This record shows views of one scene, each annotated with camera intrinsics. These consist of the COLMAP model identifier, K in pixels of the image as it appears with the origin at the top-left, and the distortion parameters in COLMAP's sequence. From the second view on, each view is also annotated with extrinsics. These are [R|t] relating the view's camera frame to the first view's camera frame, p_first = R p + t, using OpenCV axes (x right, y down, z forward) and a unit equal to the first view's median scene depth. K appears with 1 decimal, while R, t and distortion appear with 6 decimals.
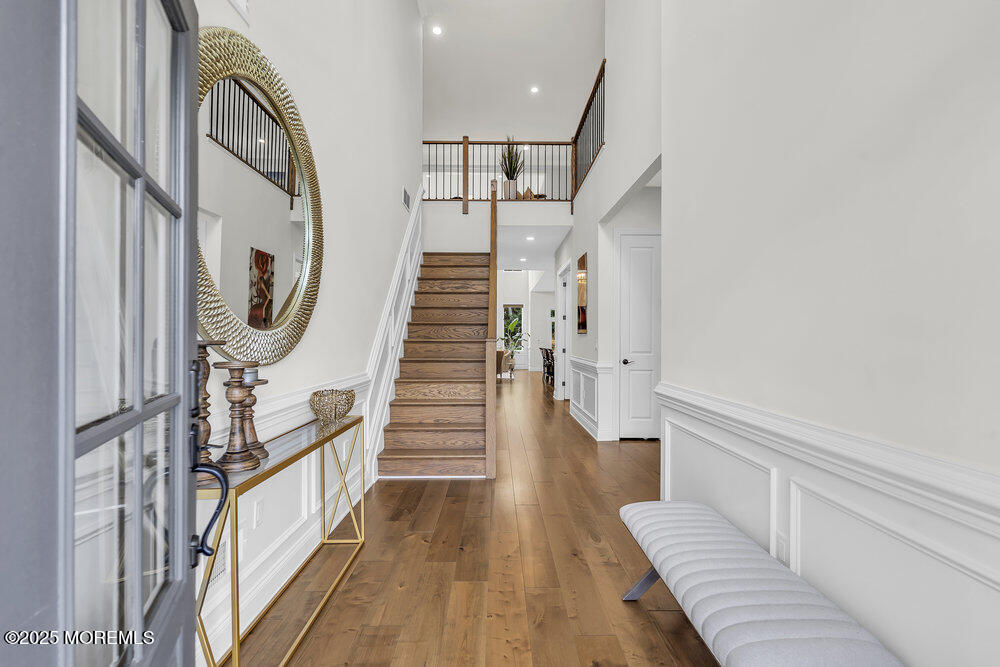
lens RADIAL K [[484.3, 0, 500.9], [0, 484.3, 338.8], [0, 0, 1]] dist [0.001195, 0.000351]
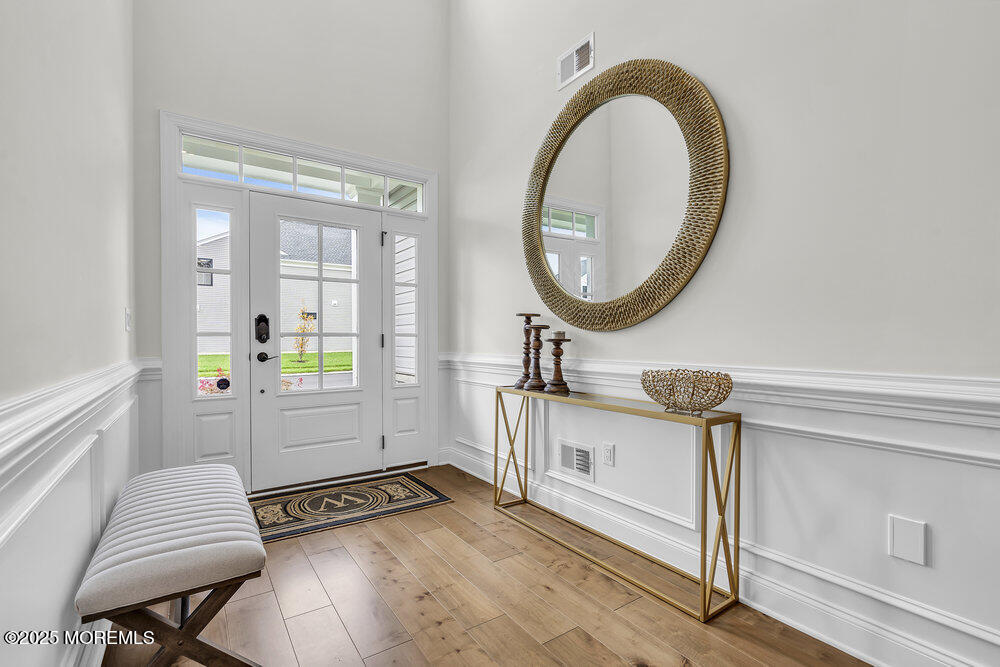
lens RADIAL K [[460.2, 0, 500.0], [0, 460.2, 333.5], [0, 0, 1]] dist [-0.001684, 0.000497]
pose [[-0.835815, 0.001612, -0.549008, 0.163018], [0.005737, 0.999967, -0.005799, 0.031552], [0.548981, -0.007997, -0.835797, 0.846396]]
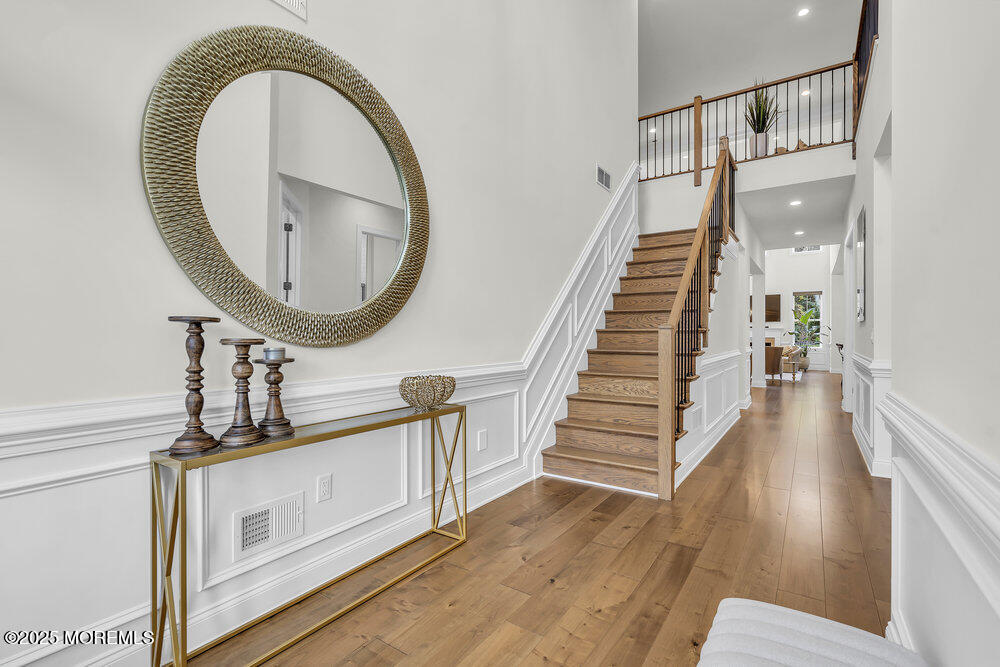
lens RADIAL K [[460.2, 0, 500.0], [0, 460.2, 333.5], [0, 0, 1]] dist [-0.001684, 0.000497]
pose [[0.813453, -0.002342, -0.581625, 0.178885], [-0.000613, 0.999988, -0.004885, 0.015411], [0.581630, 0.004330, 0.813442, 0.196793]]
